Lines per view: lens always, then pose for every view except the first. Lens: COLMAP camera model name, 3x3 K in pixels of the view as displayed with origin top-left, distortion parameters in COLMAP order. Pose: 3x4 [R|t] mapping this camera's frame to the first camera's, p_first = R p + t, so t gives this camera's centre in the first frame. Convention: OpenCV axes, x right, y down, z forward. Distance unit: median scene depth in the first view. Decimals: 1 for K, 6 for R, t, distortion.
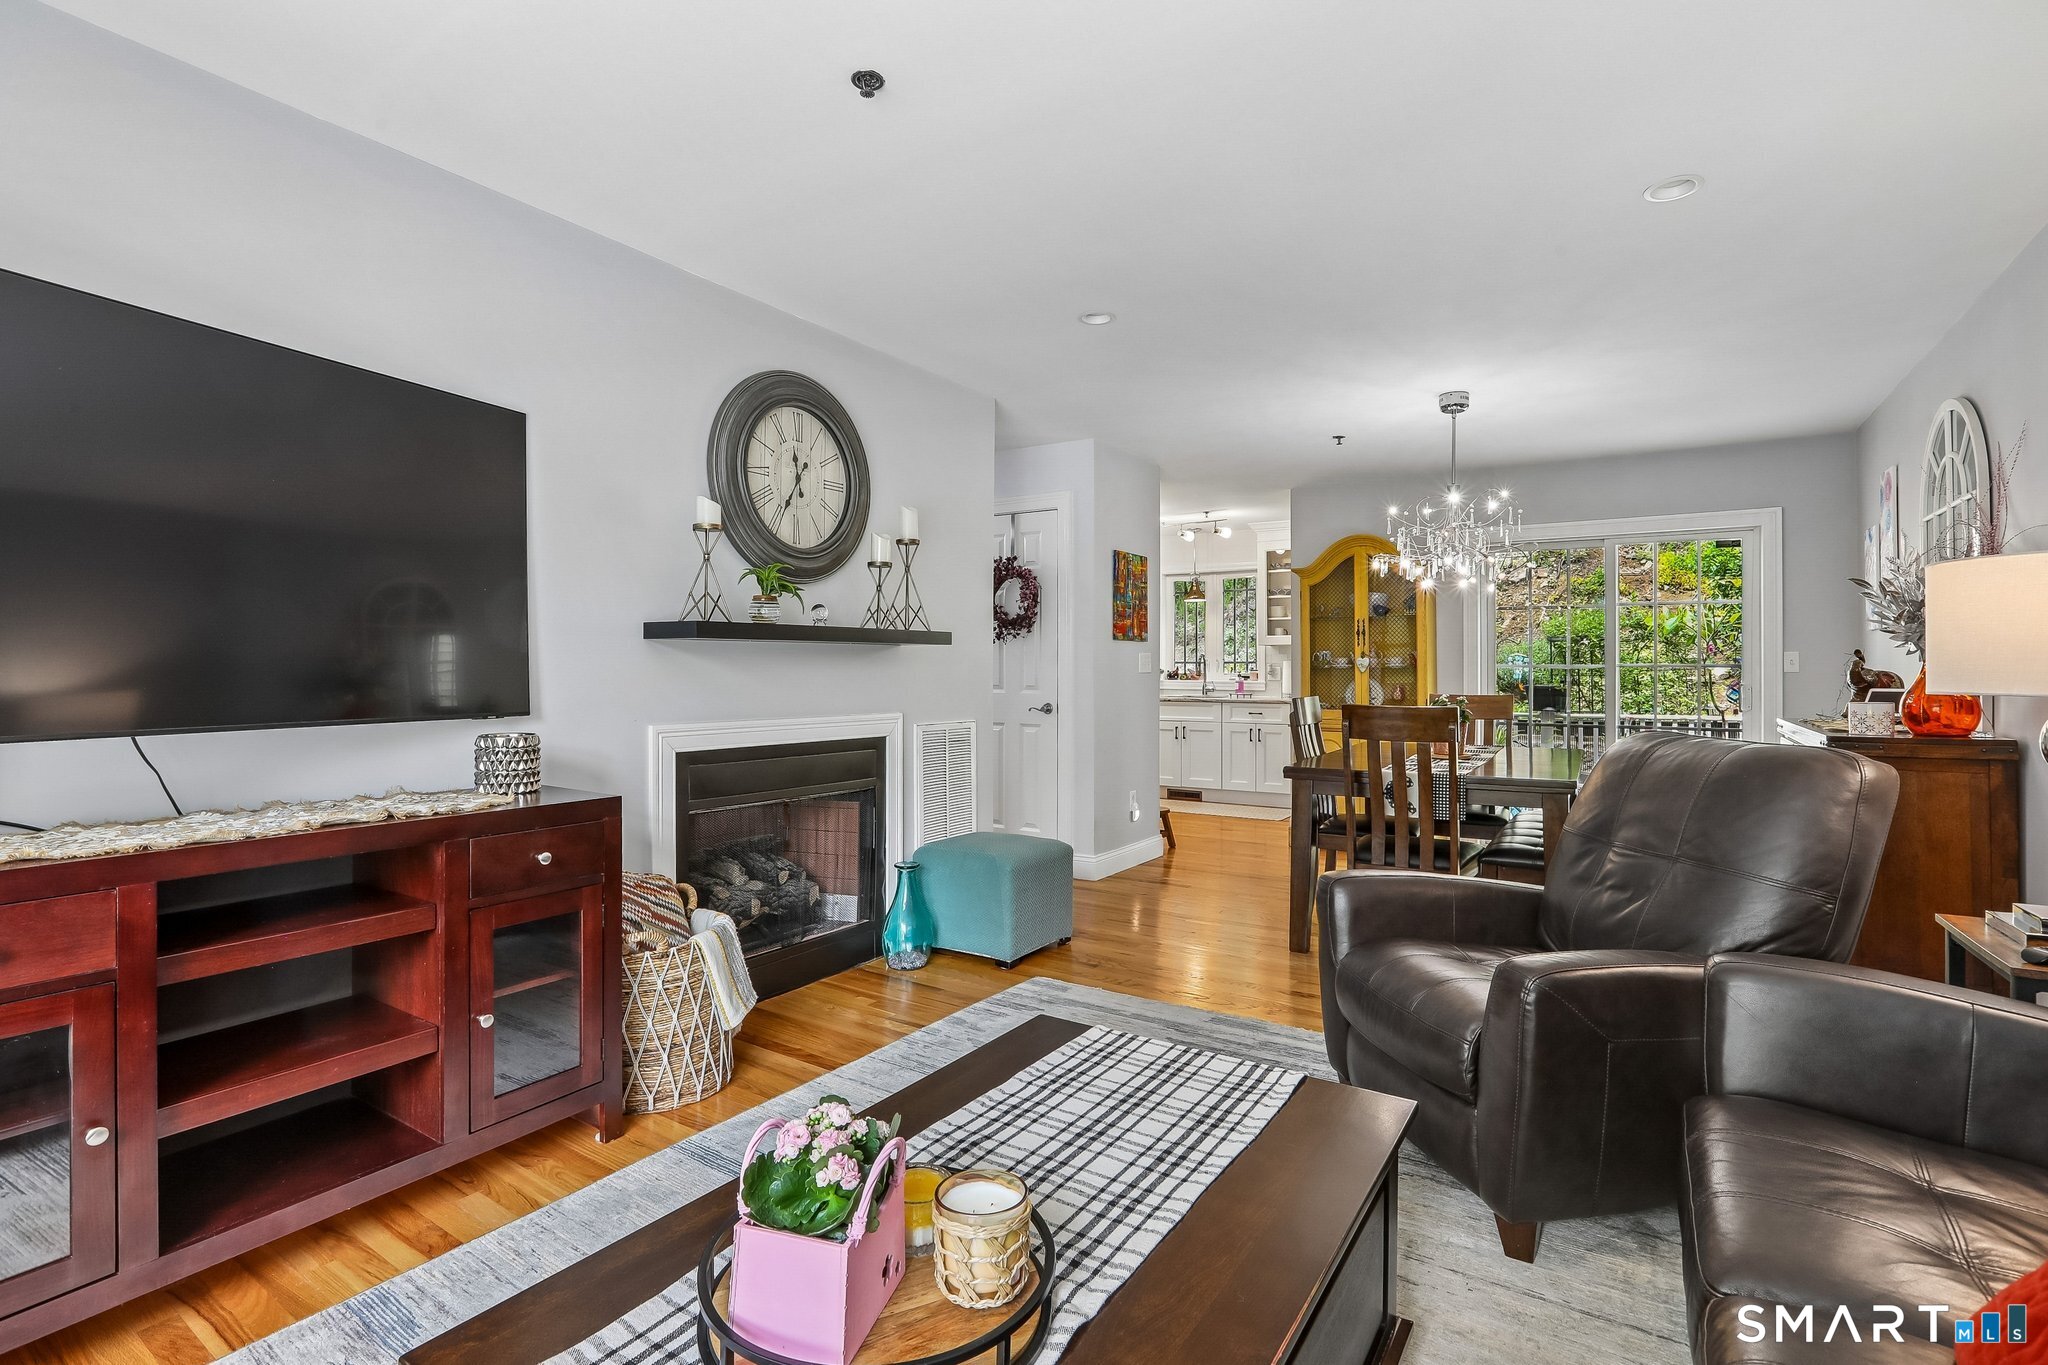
lens RADIAL K [[951.7, 0, 1032.9], [0, 951.7, 669.8], [0, 0, 1]] dist [-0.034147, 0.013536]
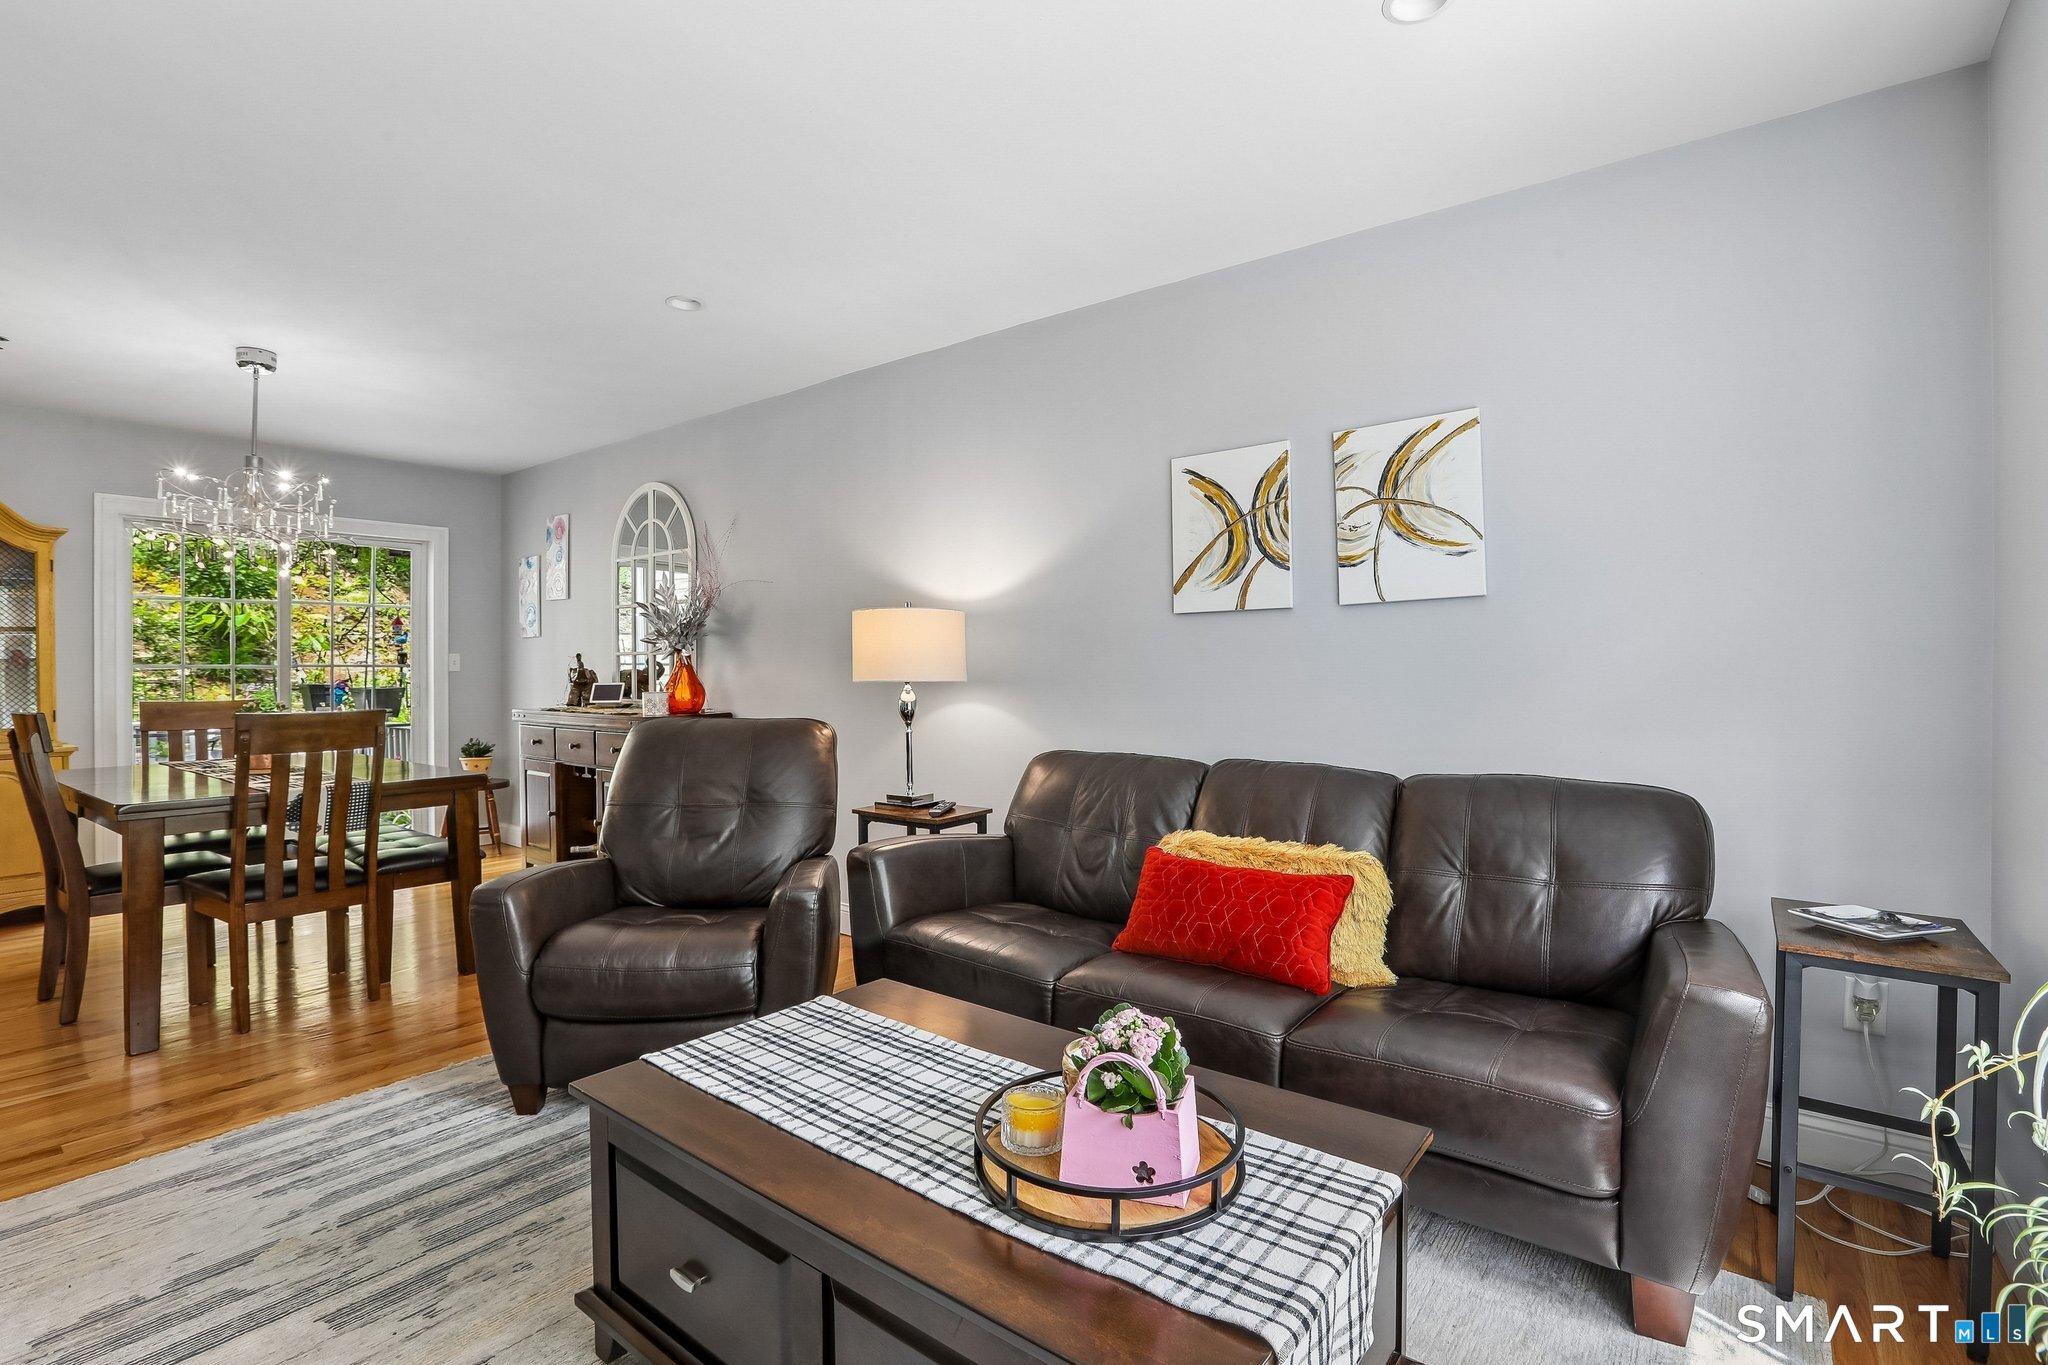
lens RADIAL K [[951.7, 0, 1006.4], [0, 951.7, 680.9], [0, 0, 1]] dist [-0.034147, 0.013536]
pose [[0.101464, -0.011090, 0.994777, -0.452929], [0.000559, 0.999938, 0.011091, 0.002003], [-0.994839, -0.000570, 0.101464, 0.317672]]
